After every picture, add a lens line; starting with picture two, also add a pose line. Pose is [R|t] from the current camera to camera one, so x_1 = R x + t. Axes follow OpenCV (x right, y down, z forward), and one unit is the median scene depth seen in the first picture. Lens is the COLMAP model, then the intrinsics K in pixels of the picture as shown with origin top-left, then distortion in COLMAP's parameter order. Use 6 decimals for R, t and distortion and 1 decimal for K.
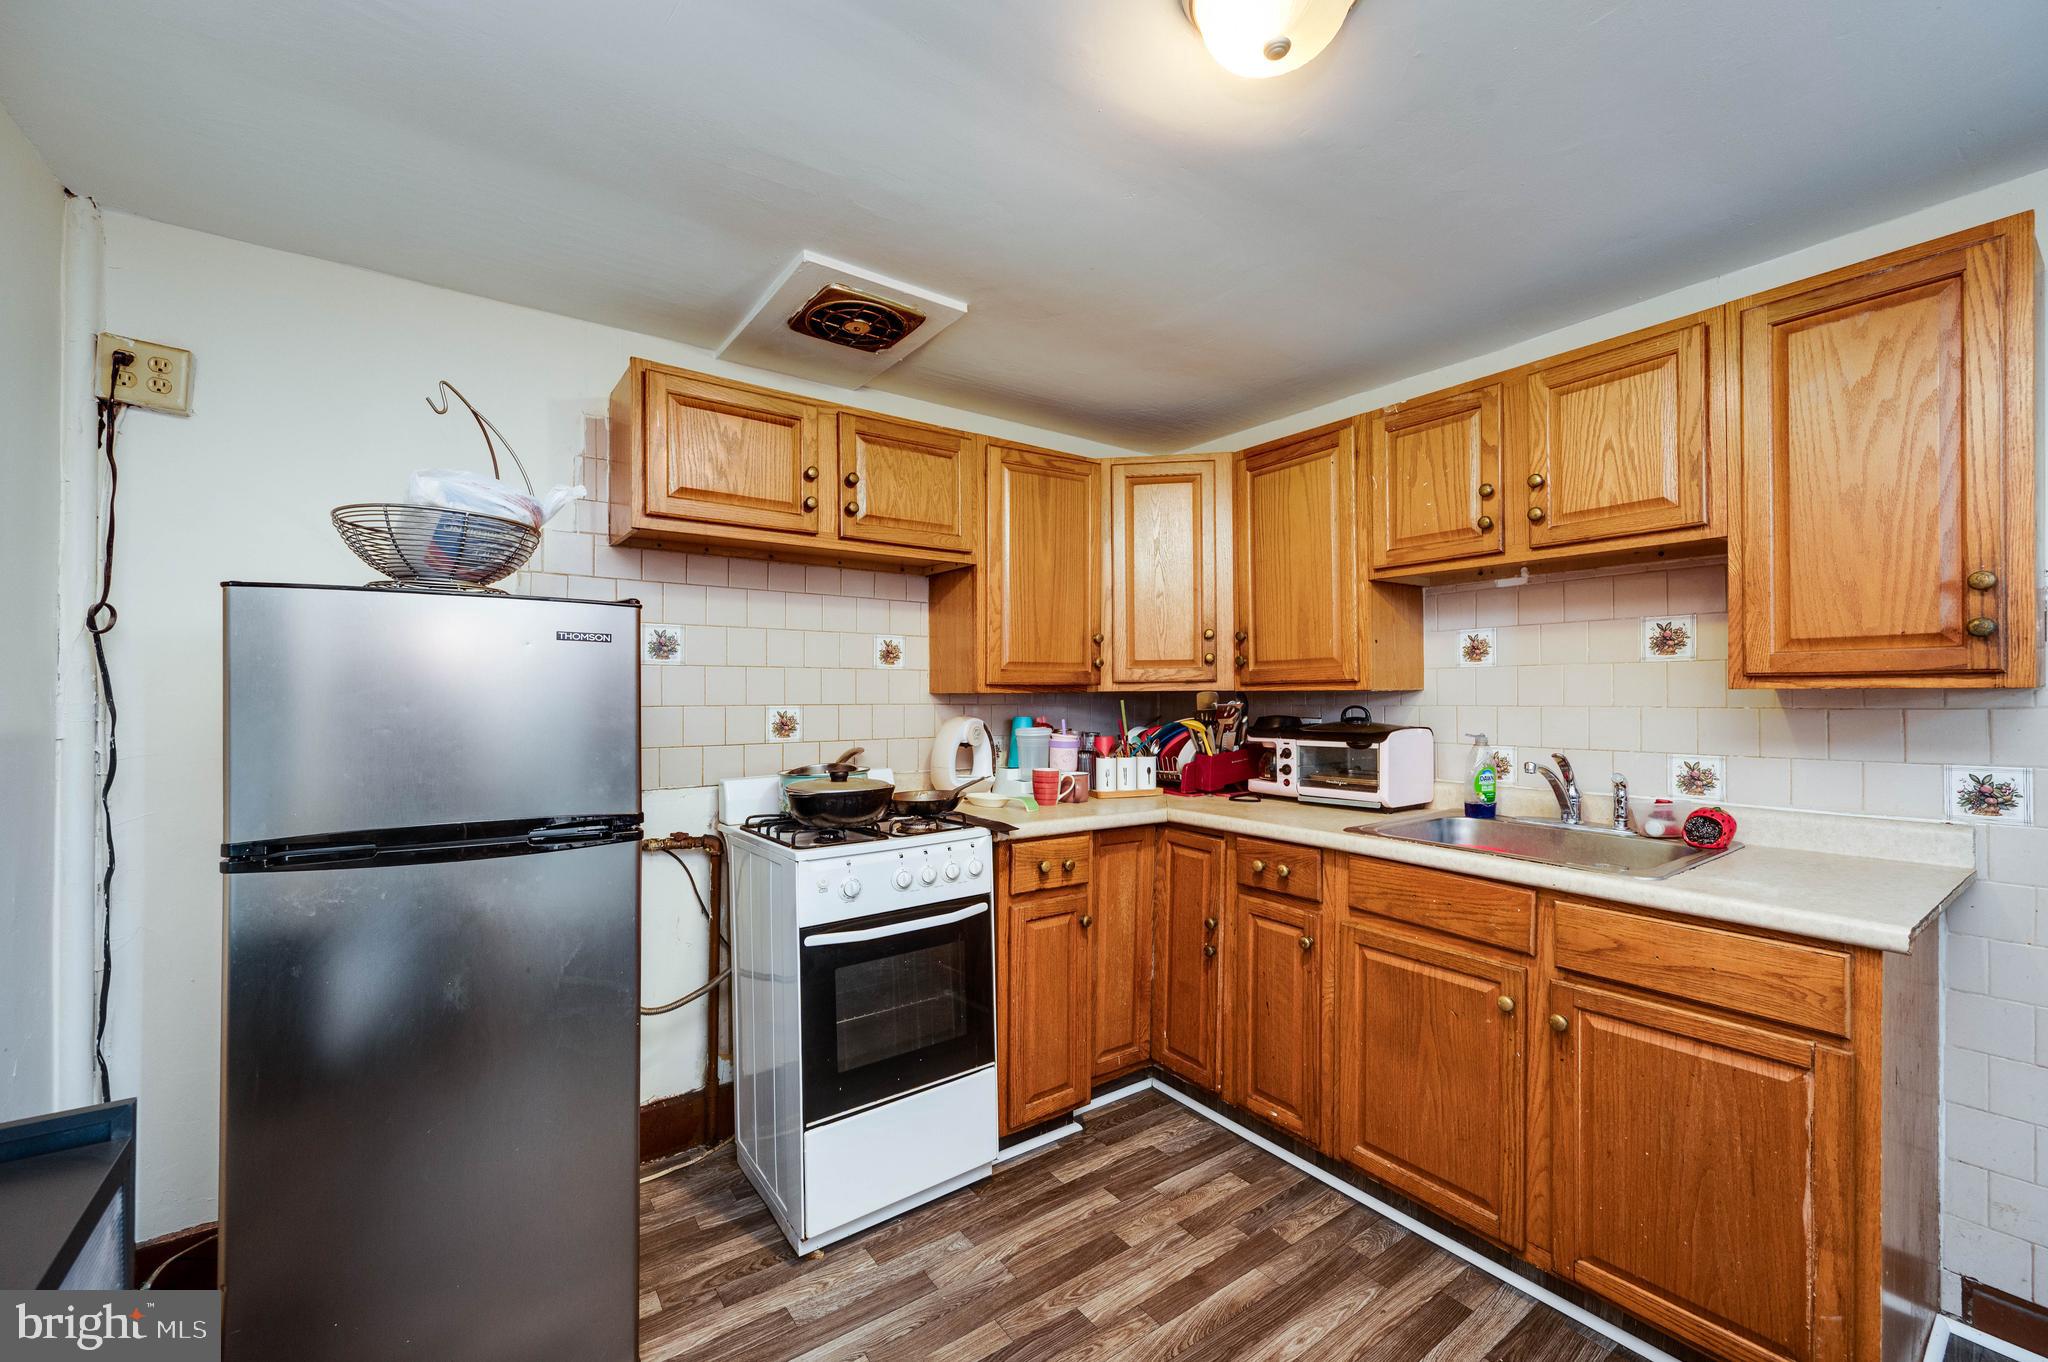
lens RADIAL K [[816.5, 0, 1021.7], [0, 816.5, 699.1], [0, 0, 1]] dist [0.006836, -0.000886]
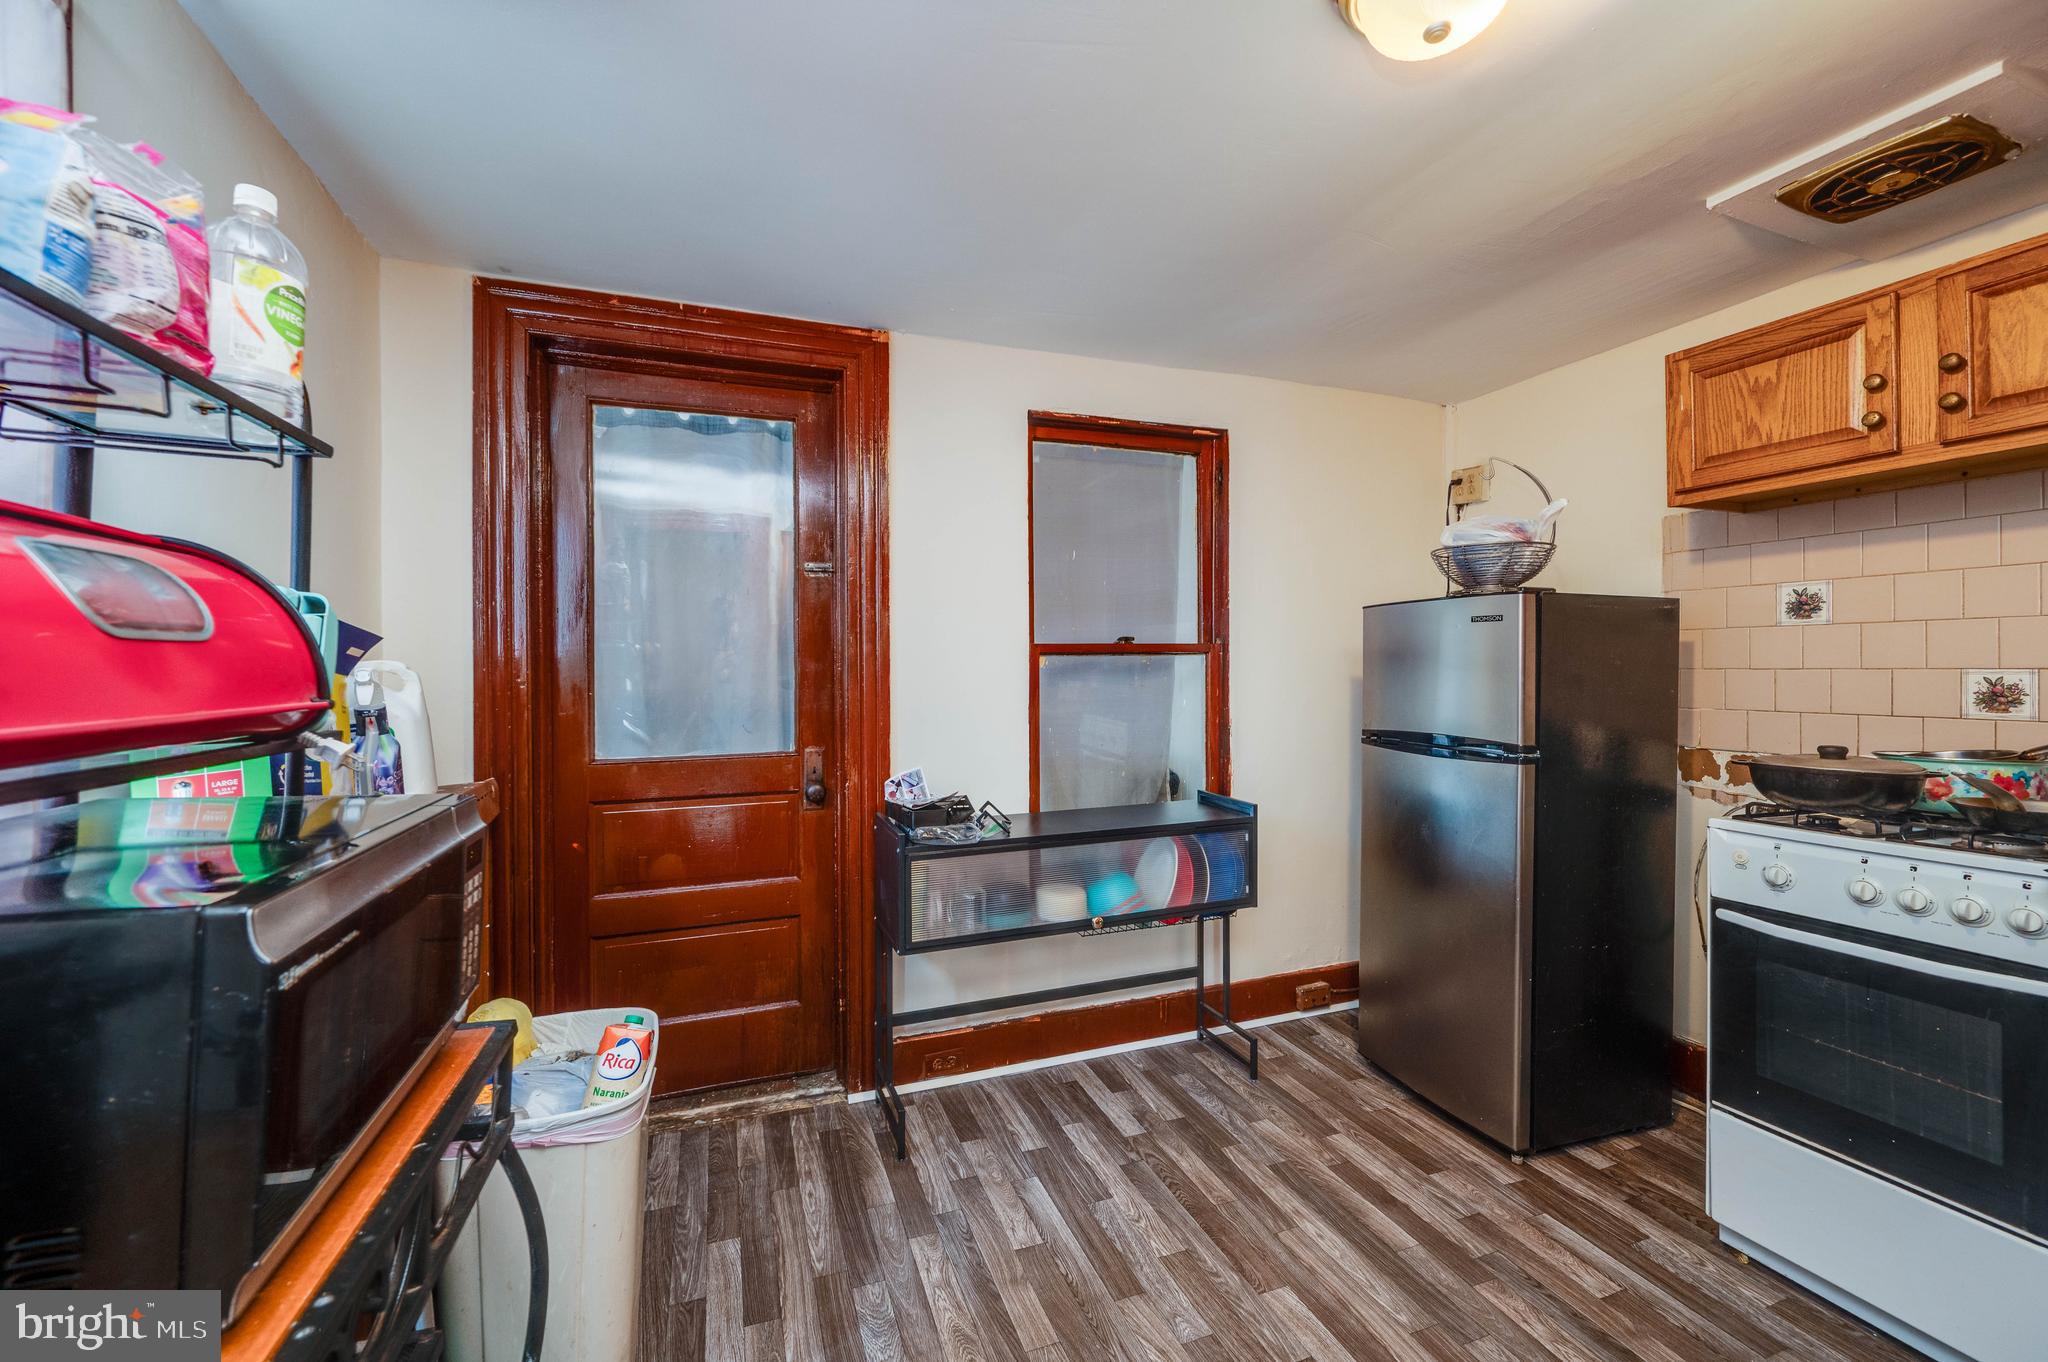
lens RADIAL K [[816.5, 0, 1008.0], [0, 816.5, 667.9], [0, 0, 1]] dist [0.006836, -0.000886]
pose [[-0.273626, 0.003715, -0.961829, 0.777605], [-0.001010, 0.999991, 0.004150, 0.005080], [0.961836, 0.002106, -0.273620, 0.402698]]
